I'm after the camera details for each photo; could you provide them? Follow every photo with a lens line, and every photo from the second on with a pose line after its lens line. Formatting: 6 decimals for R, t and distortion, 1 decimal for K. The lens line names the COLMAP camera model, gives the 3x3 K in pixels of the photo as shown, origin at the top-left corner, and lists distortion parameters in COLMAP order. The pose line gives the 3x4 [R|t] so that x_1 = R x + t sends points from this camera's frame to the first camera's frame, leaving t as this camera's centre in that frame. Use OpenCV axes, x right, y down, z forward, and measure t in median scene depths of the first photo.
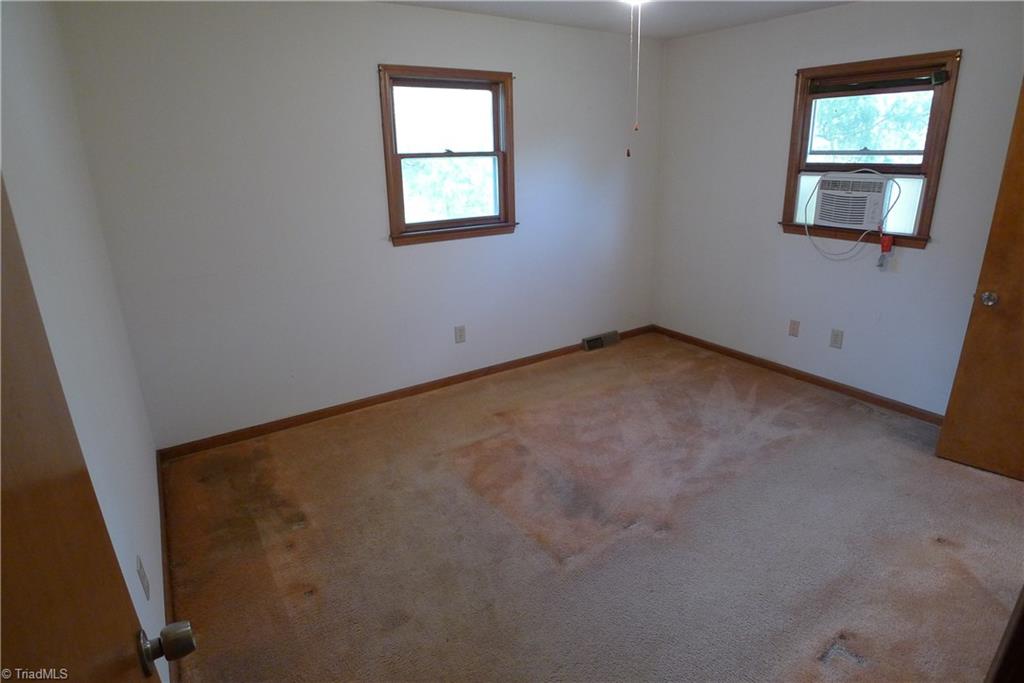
lens RADIAL K [[548.0, 0, 509.4], [0, 548.0, 339.9], [0, 0, 1]] dist [-0.105794, 0.031809]
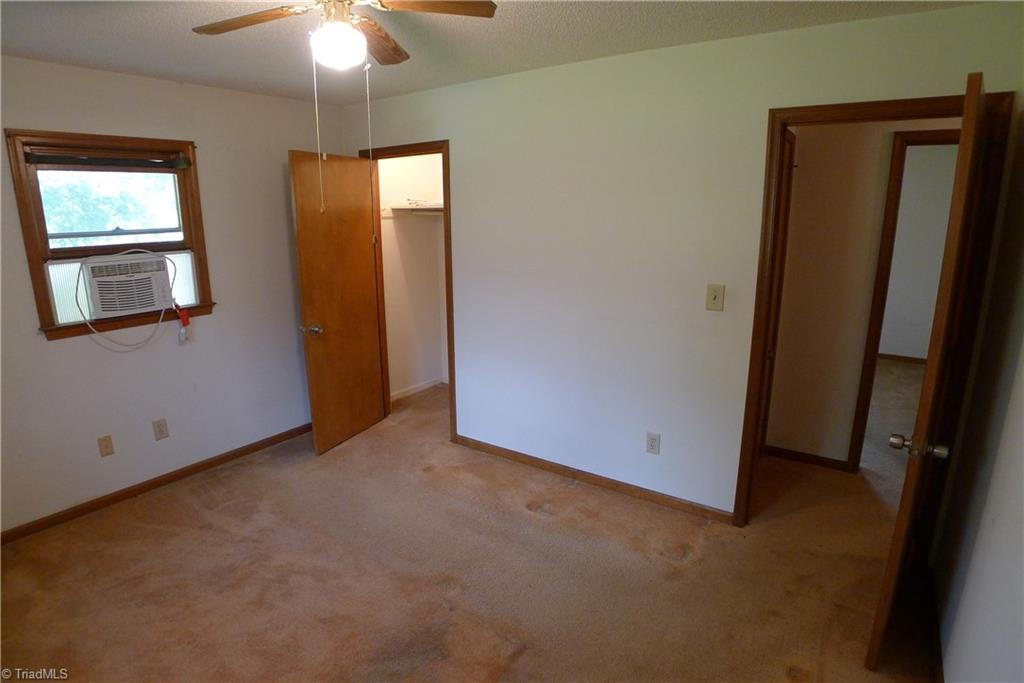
lens RADIAL K [[548.0, 0, 509.4], [0, 548.0, 339.9], [0, 0, 1]] dist [-0.105794, 0.031809]
pose [[-0.364031, -0.187570, 0.912304, -0.449598], [0.310908, 0.898854, 0.308865, -0.261617], [-0.877962, 0.396079, -0.268893, 0.723473]]
